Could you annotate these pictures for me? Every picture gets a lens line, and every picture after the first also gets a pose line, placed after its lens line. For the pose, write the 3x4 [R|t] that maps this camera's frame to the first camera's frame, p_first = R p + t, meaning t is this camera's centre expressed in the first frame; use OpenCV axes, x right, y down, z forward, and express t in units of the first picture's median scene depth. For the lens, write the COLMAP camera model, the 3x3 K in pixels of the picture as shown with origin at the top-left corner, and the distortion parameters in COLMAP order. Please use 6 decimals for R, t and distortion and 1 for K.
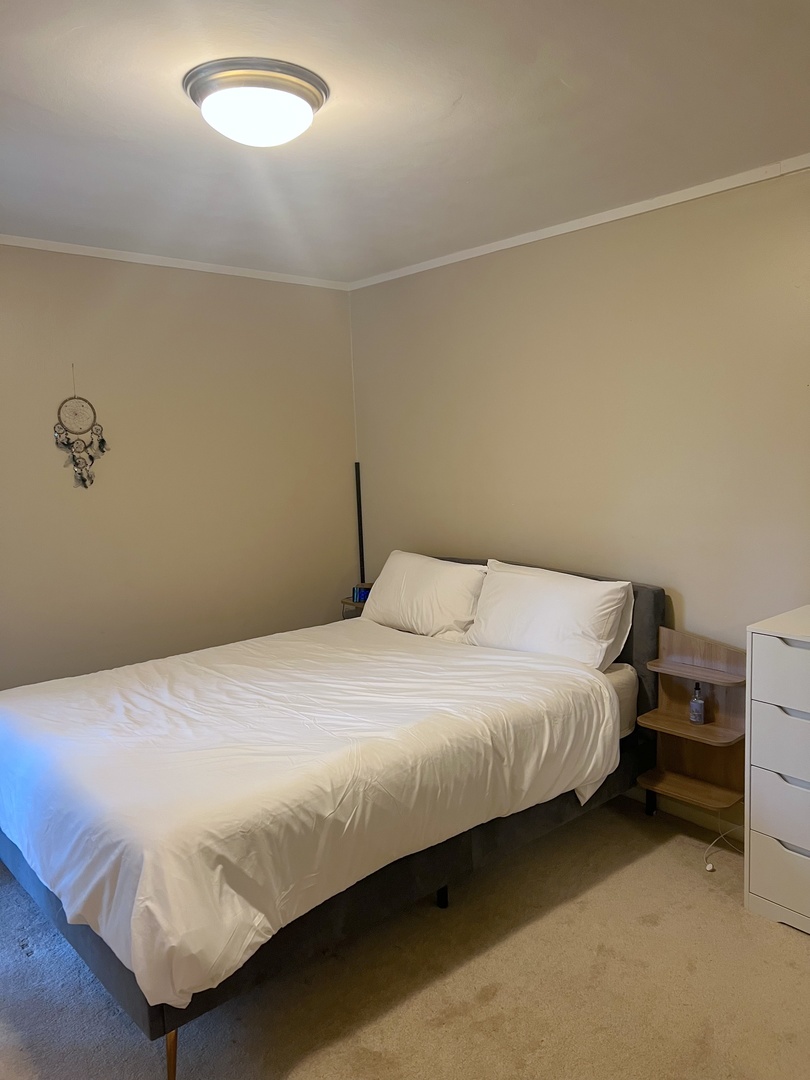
lens RADIAL K [[808.0, 0, 407.1], [0, 808.0, 536.2], [0, 0, 1]] dist [0.063632, -0.070164]
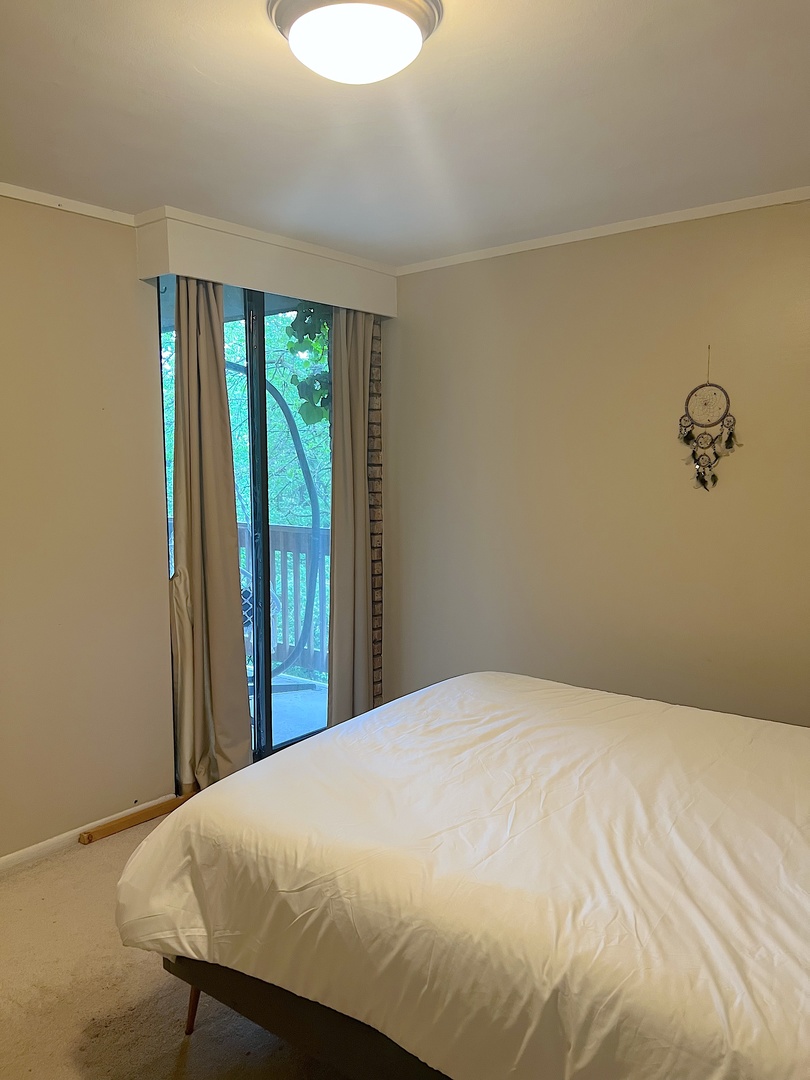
lens RADIAL K [[808.0, 0, 405.2], [0, 808.0, 545.8], [0, 0, 1]] dist [0.063632, -0.070164]
pose [[0.193143, 0.132790, -0.972143, 0.493589], [-0.107220, 0.987722, 0.113616, -0.081594], [0.975295, 0.082289, 0.205010, 0.657065]]
